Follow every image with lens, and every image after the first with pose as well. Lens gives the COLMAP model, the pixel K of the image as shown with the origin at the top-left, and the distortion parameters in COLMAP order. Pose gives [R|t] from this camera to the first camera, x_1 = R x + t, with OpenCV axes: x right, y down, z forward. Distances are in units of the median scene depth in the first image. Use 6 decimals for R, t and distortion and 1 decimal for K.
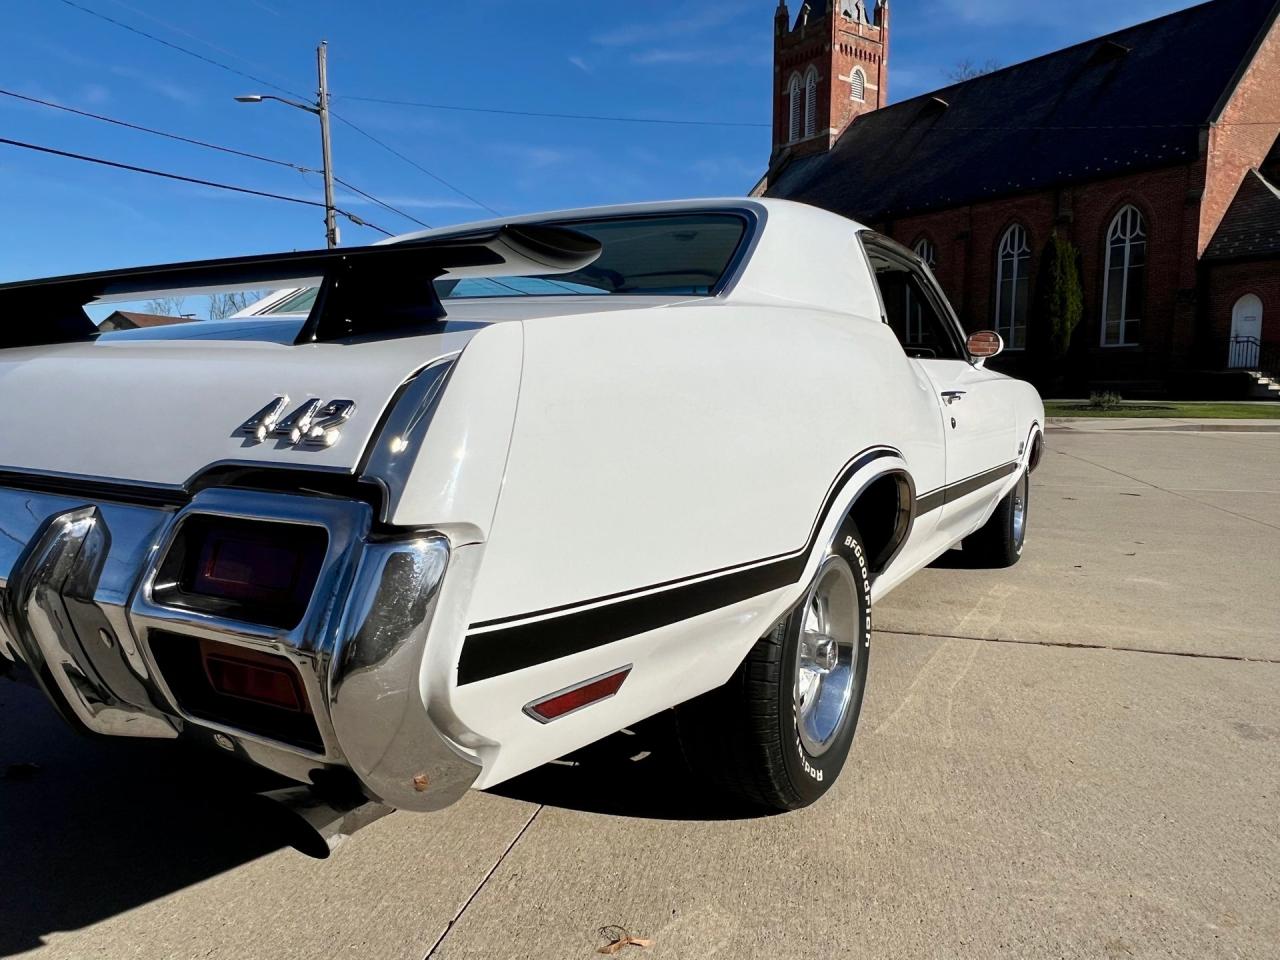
lens RADIAL K [[875.4, 0, 640.0], [0, 875.4, 480.0], [0, 0, 1]] dist [-0.002838, -0.004866]
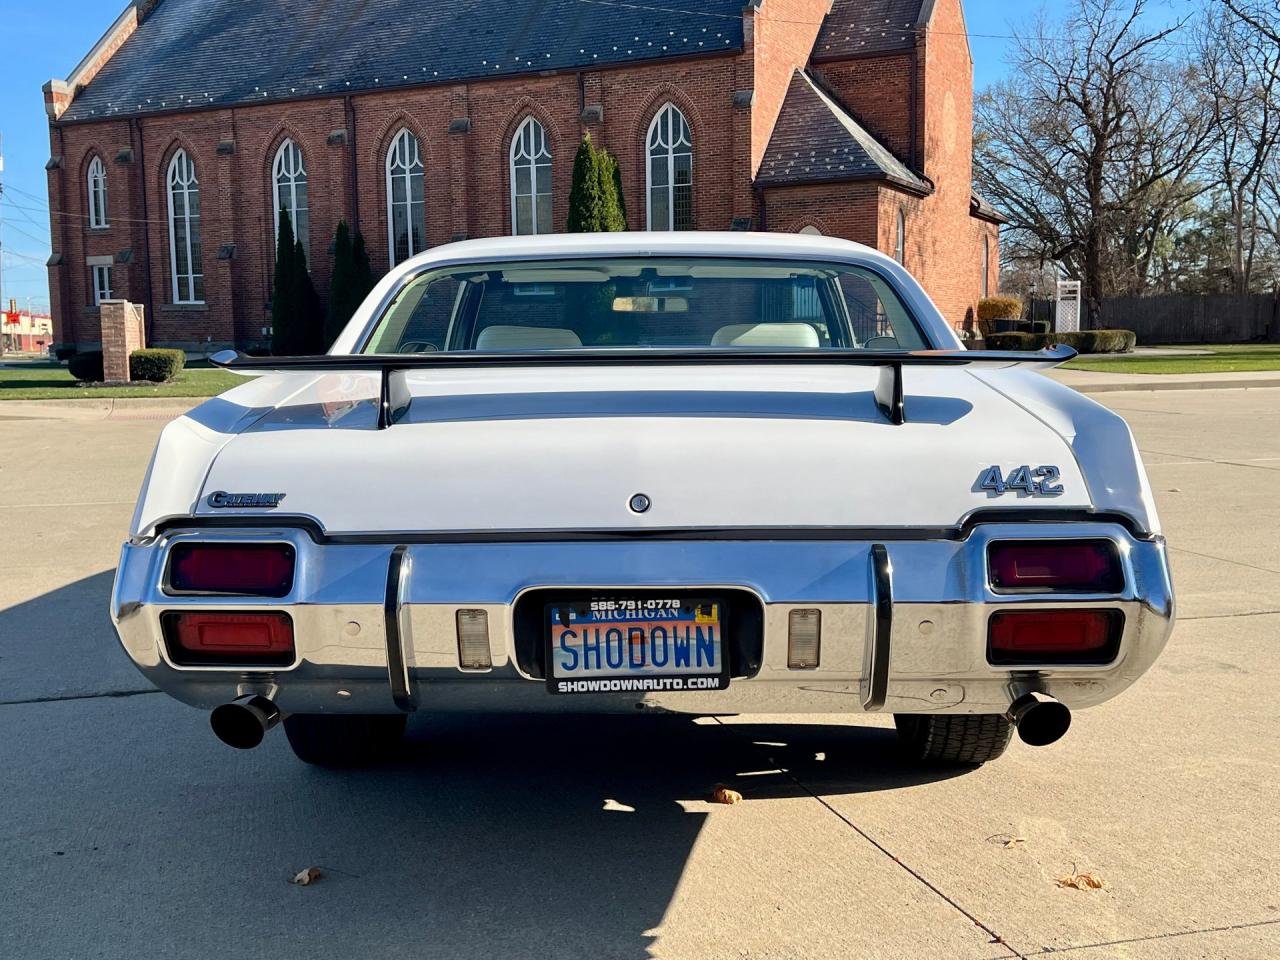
lens RADIAL K [[1398.0, 0, 640.0], [0, 1398.0, 480.0], [0, 0, 1]] dist [0.019225, -0.004186]
pose [[0.865779, -0.061926, 0.496580, -1.363401], [0.064469, 0.997847, 0.012037, -0.085422], [-0.496256, 0.021593, 0.867908, -0.541968]]
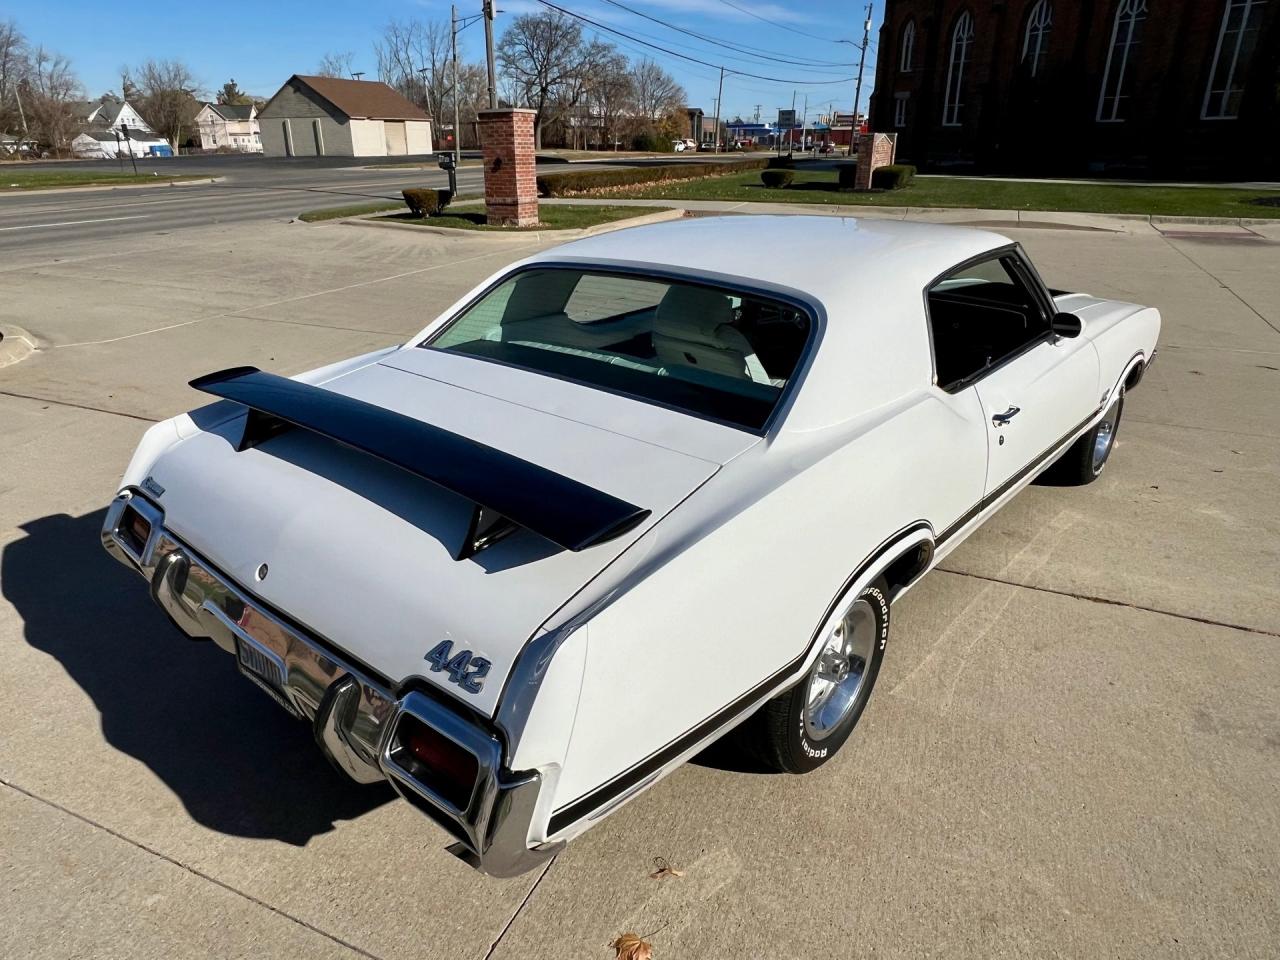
lens RADIAL K [[840.7, 0, 640.0], [0, 840.7, 480.0], [0, 0, 1]] dist [-0.006851, -0.000909]
pose [[0.984240, 0.066731, -0.163767, 0.120350], [-0.017583, 0.958409, 0.284855, -0.526830], [0.175964, -0.277486, 0.944478, -0.236450]]
